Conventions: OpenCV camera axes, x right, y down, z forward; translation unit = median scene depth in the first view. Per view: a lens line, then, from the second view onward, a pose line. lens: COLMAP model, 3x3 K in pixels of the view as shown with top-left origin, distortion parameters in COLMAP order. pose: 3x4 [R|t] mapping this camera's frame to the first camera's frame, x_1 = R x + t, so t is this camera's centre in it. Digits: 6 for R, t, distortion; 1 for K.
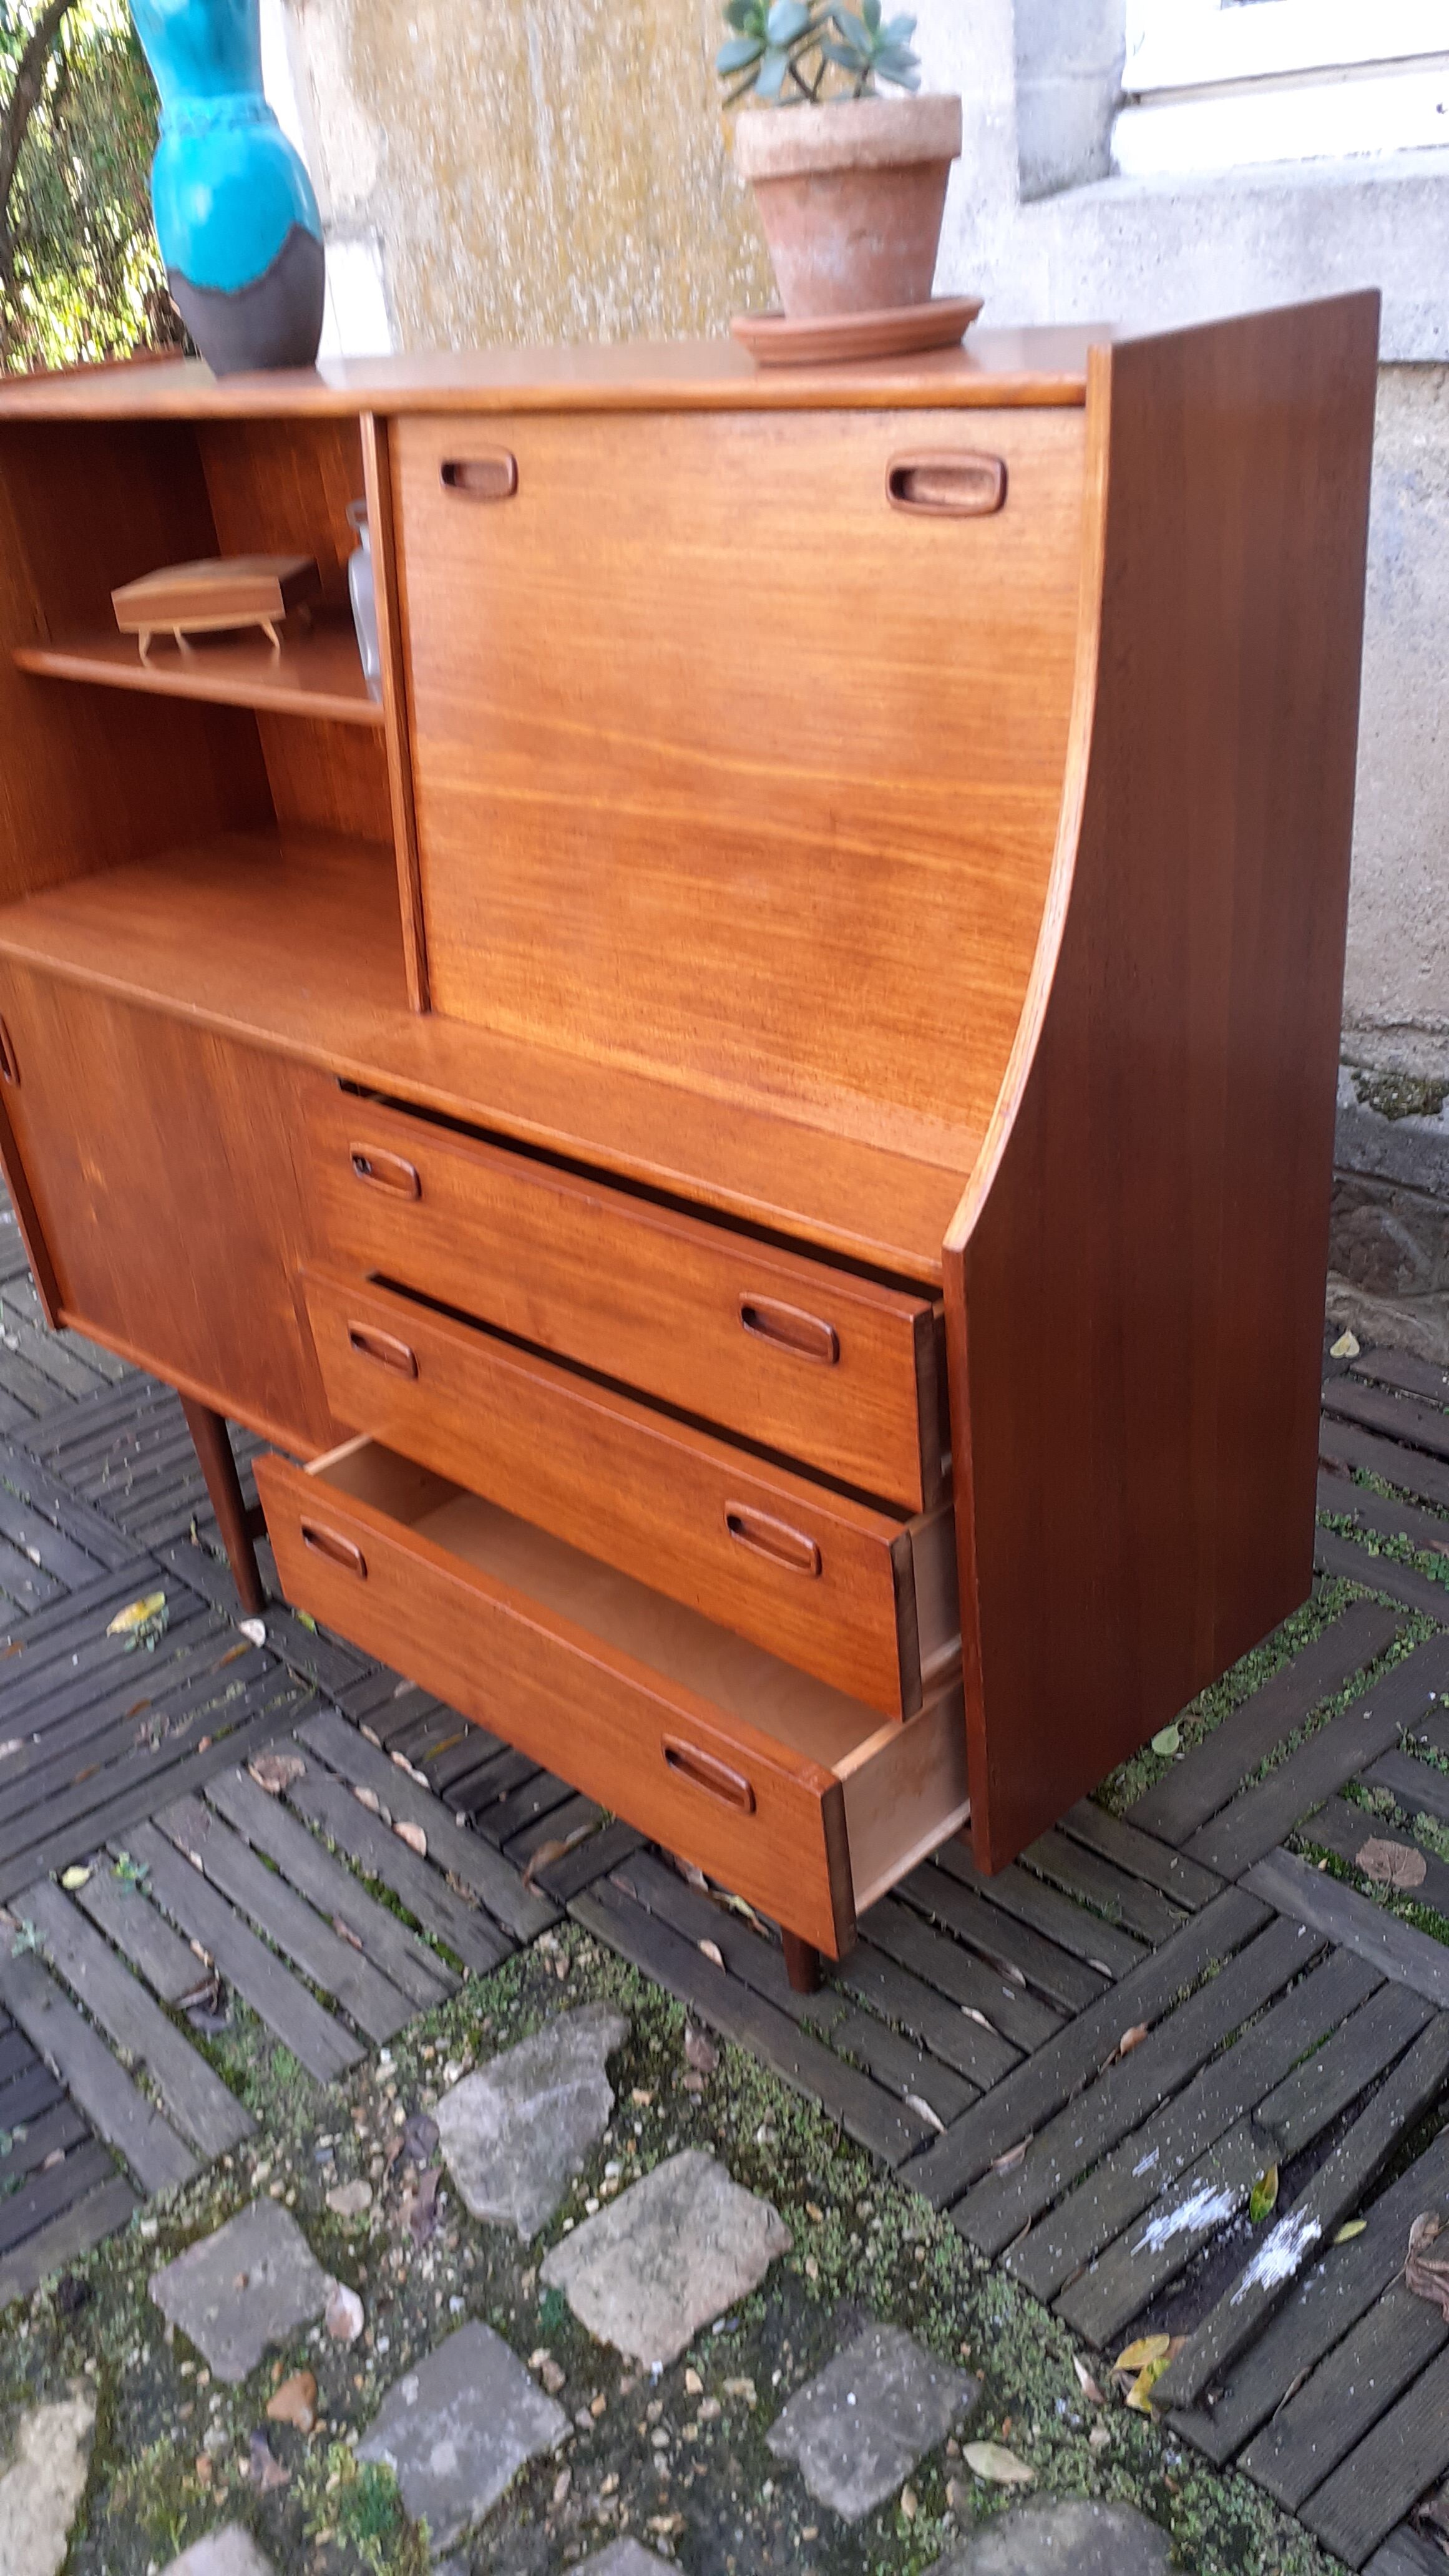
lens RADIAL K [[2011.7, 0, 765.8], [0, 2011.7, 1293.7], [0, 0, 1]] dist [0.015902, -0.009750]
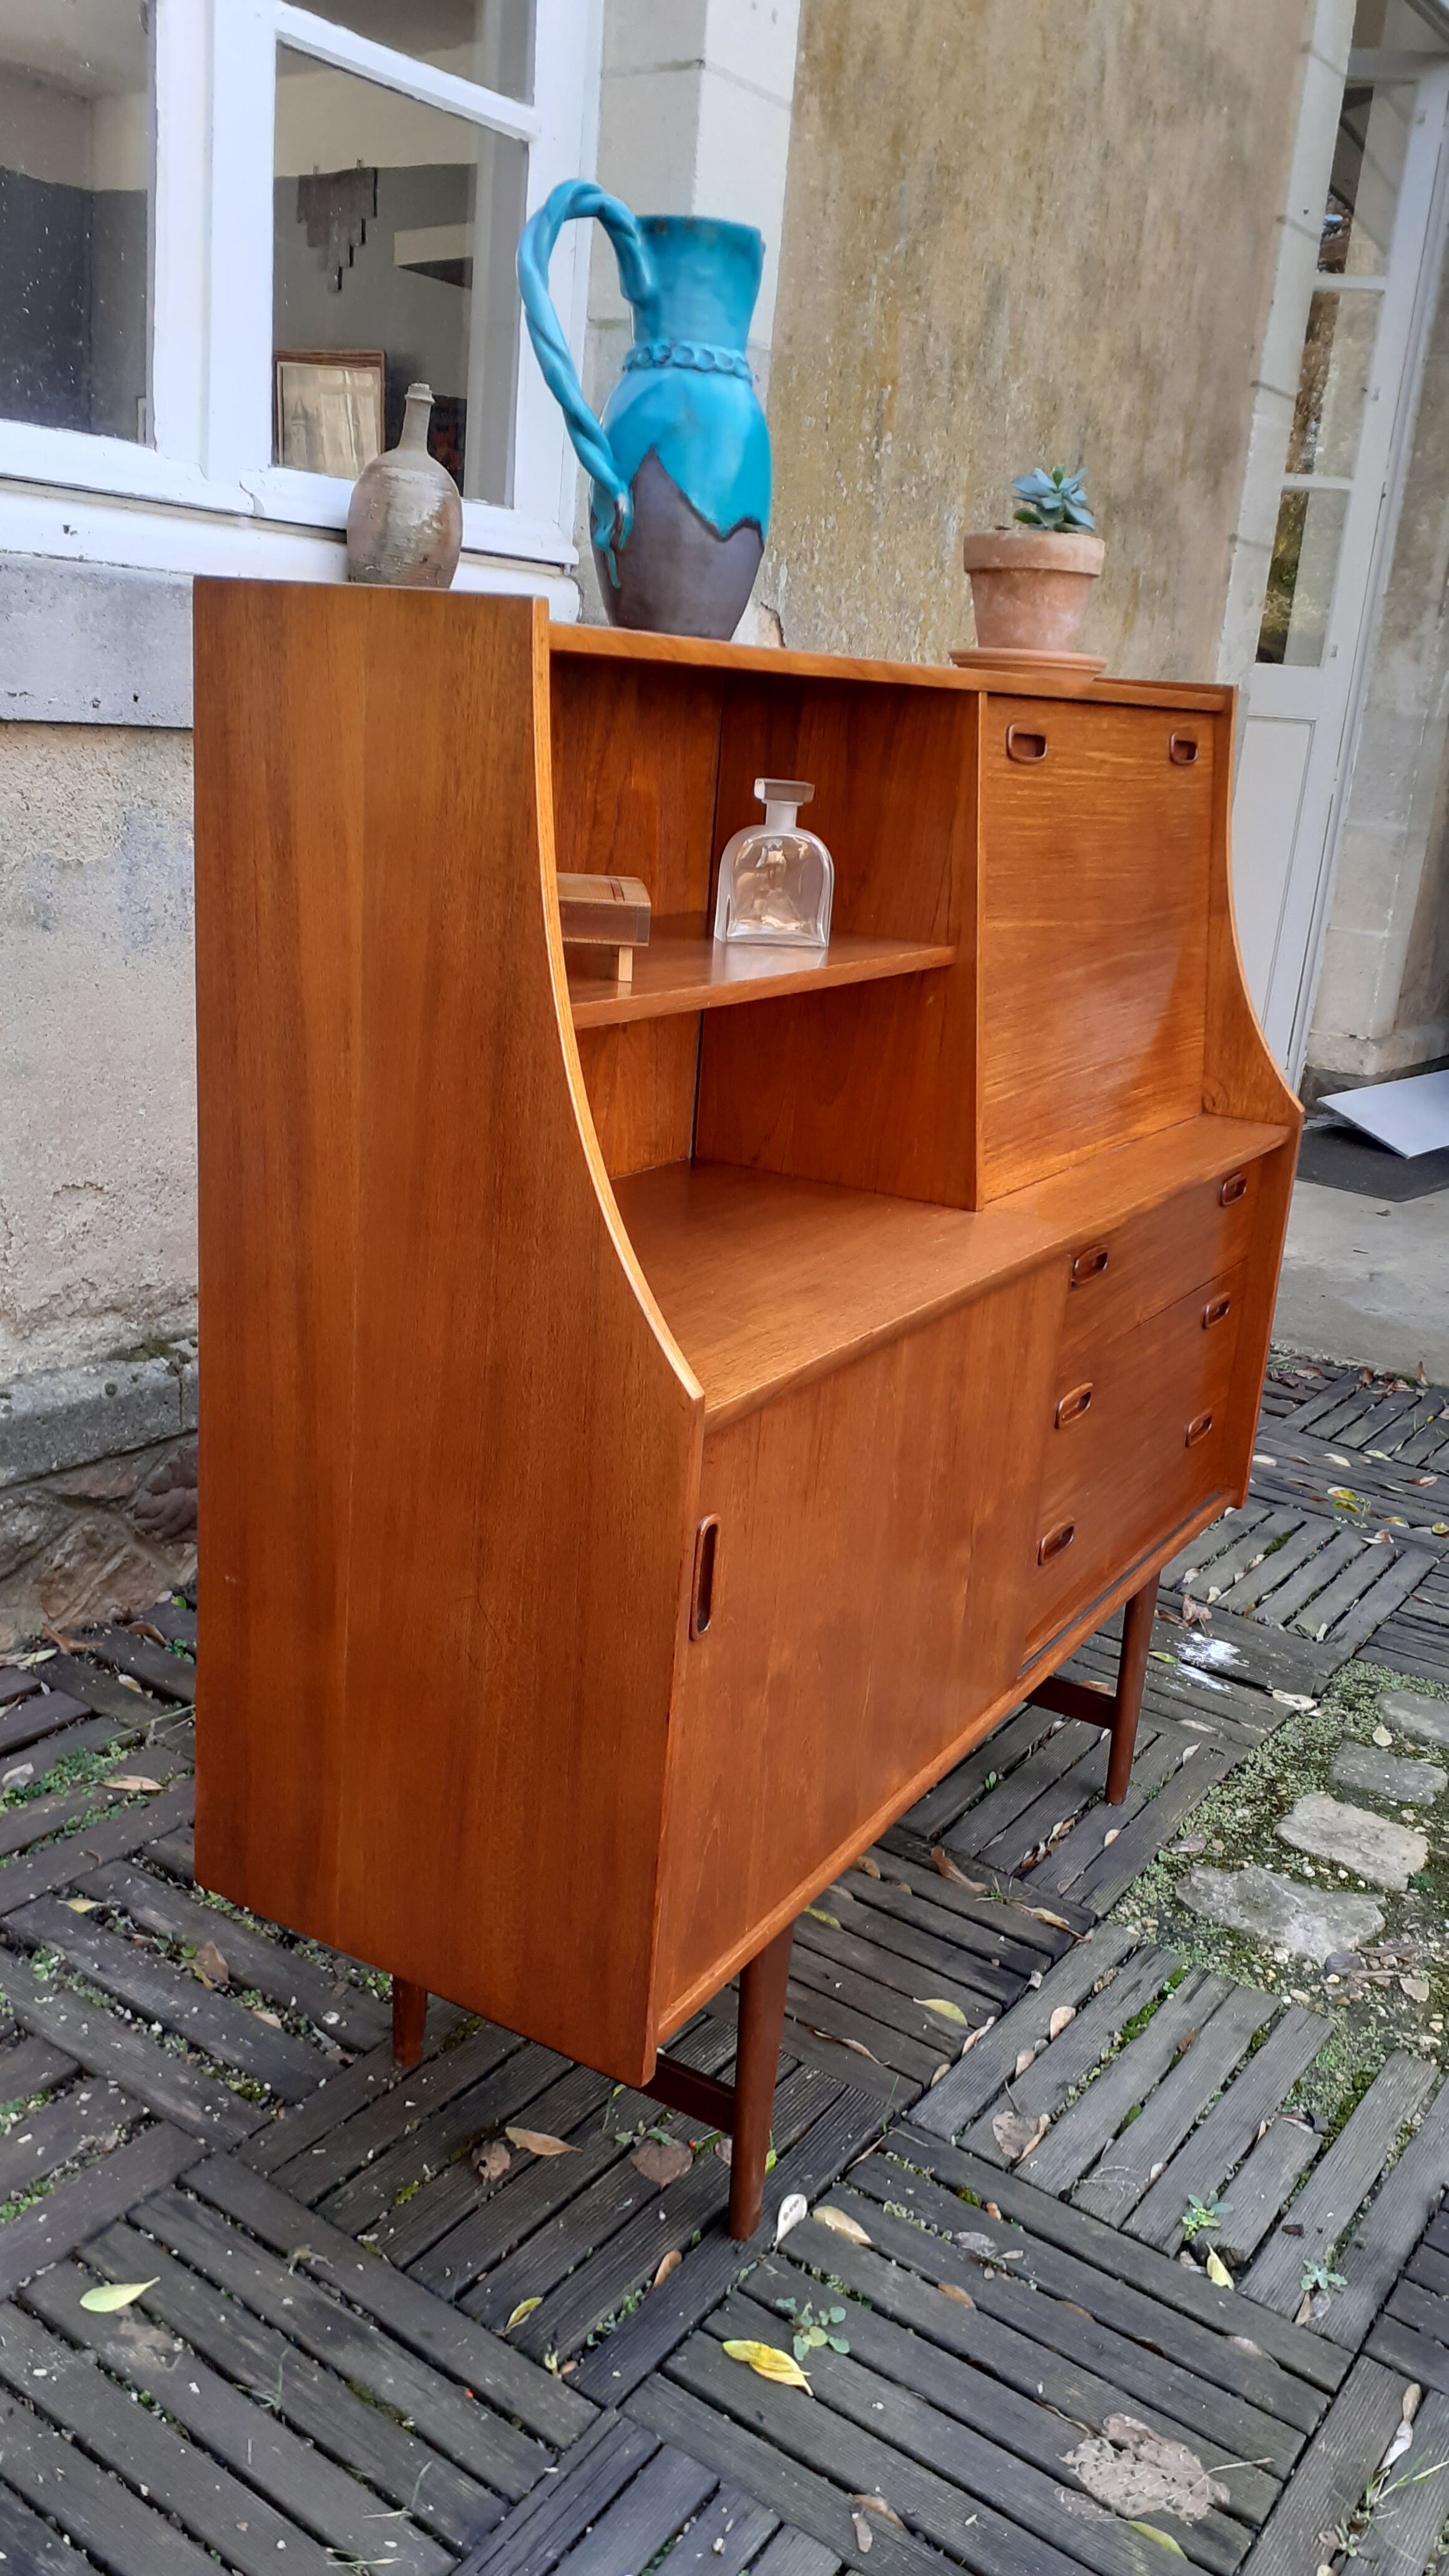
lens RADIAL K [[2021.8, 0, 689.8], [0, 2021.8, 1312.5], [0, 0, 1]] dist [0.006962, -0.002324]
pose [[-0.208567, -0.206297, 0.956003, -1.312913], [0.429753, 0.858740, 0.279067, -0.506903], [-0.878528, 0.469050, -0.090448, 1.375809]]
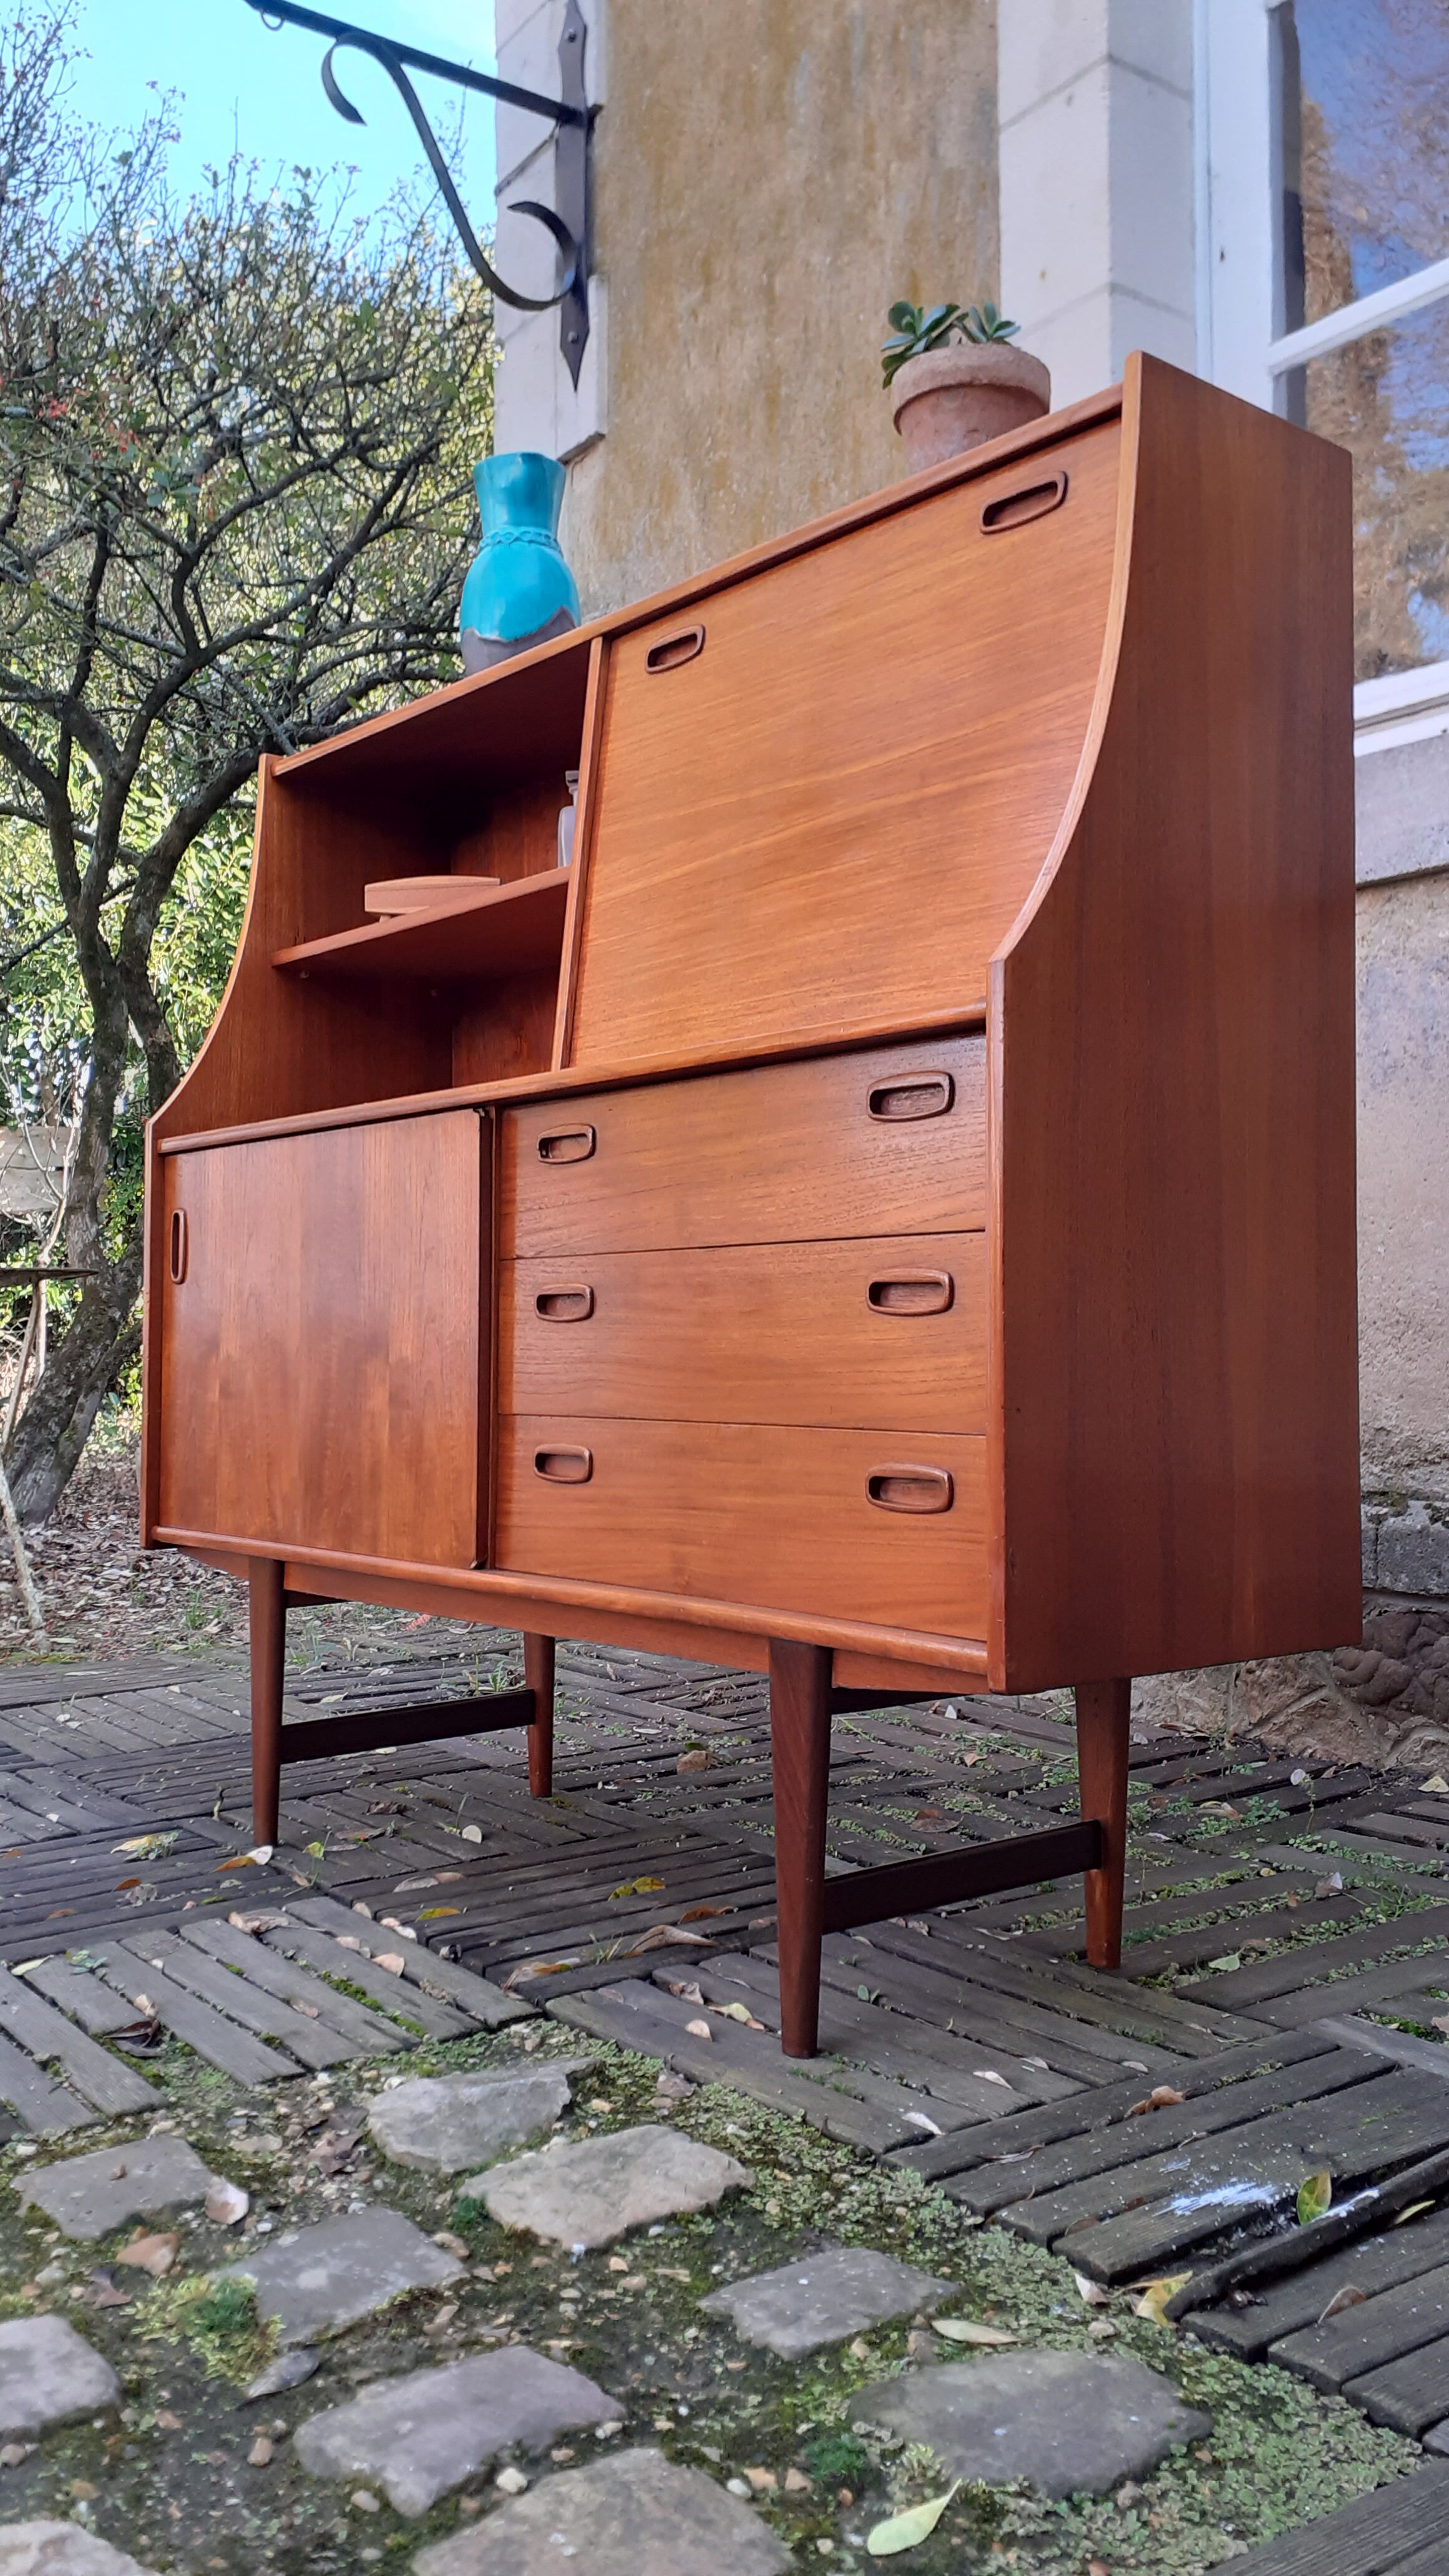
lens RADIAL K [[2032.0, 0, 740.4], [0, 2032.0, 1270.7], [0, 0, 1]] dist [0.020298, 0.007627]
pose [[0.991859, 0.084971, -0.094847, 0.055916], [-0.121256, 0.857709, -0.499632, 0.561912], [0.038897, 0.507065, 0.861030, 0.056271]]
